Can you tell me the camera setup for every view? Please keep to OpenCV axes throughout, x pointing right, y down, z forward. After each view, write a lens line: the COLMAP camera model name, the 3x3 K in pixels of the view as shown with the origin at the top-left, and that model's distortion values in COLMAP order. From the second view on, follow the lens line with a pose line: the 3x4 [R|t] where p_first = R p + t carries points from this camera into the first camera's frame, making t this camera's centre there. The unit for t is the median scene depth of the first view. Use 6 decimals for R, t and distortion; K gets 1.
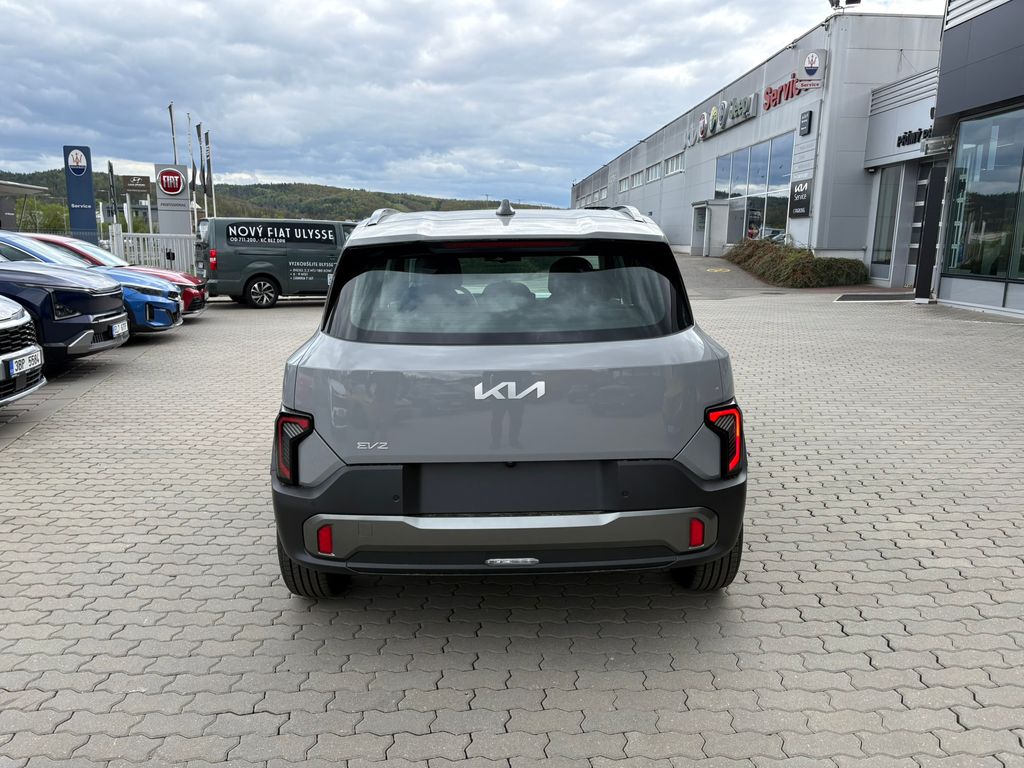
lens RADIAL K [[776.9, 0, 508.8], [0, 776.9, 379.9], [0, 0, 1]] dist [0.059116, -0.056881]
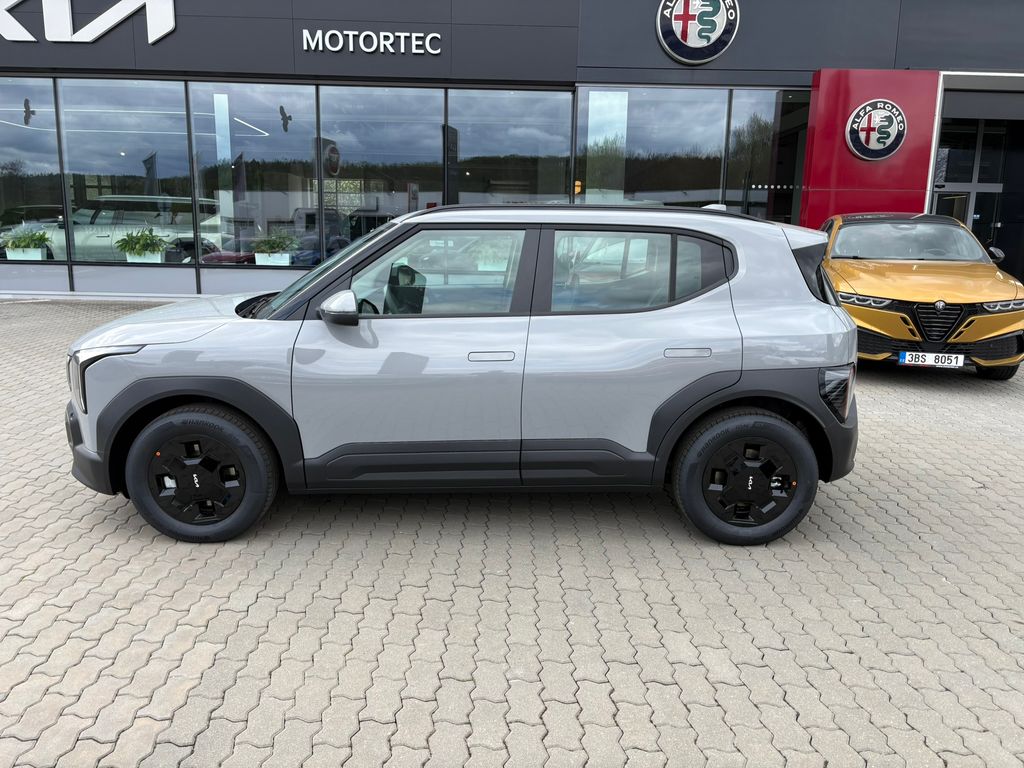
lens RADIAL K [[772.4, 0, 505.1], [0, 772.4, 368.2], [0, 0, 1]] dist [0.056230, -0.052923]
pose [[-0.006320, -0.186229, 0.982486, -0.185022], [0.162002, 0.969336, 0.184778, -0.034745], [-0.986770, 0.160333, 0.024043, 0.179968]]
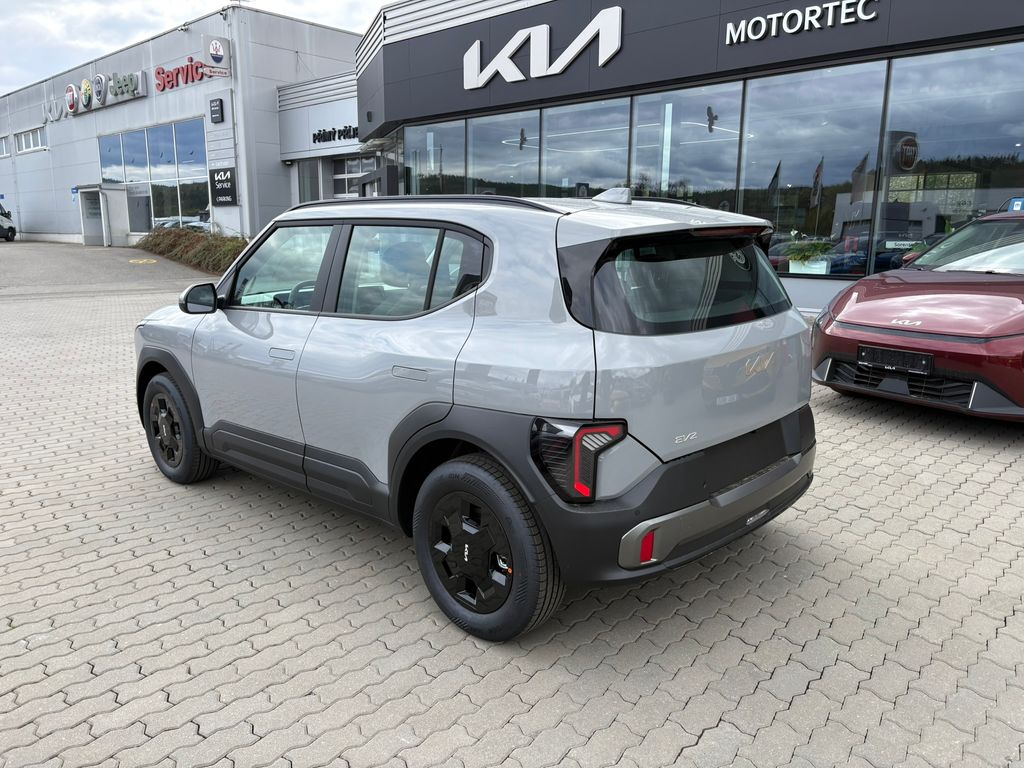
lens RADIAL K [[776.9, 0, 508.8], [0, 776.9, 379.9], [0, 0, 1]] dist [0.059116, -0.056881]
pose [[0.700184, -0.141176, 0.699866, -0.112139], [0.131111, 0.989010, 0.068331, -0.009386], [-0.701821, 0.043916, 0.710999, 0.049659]]
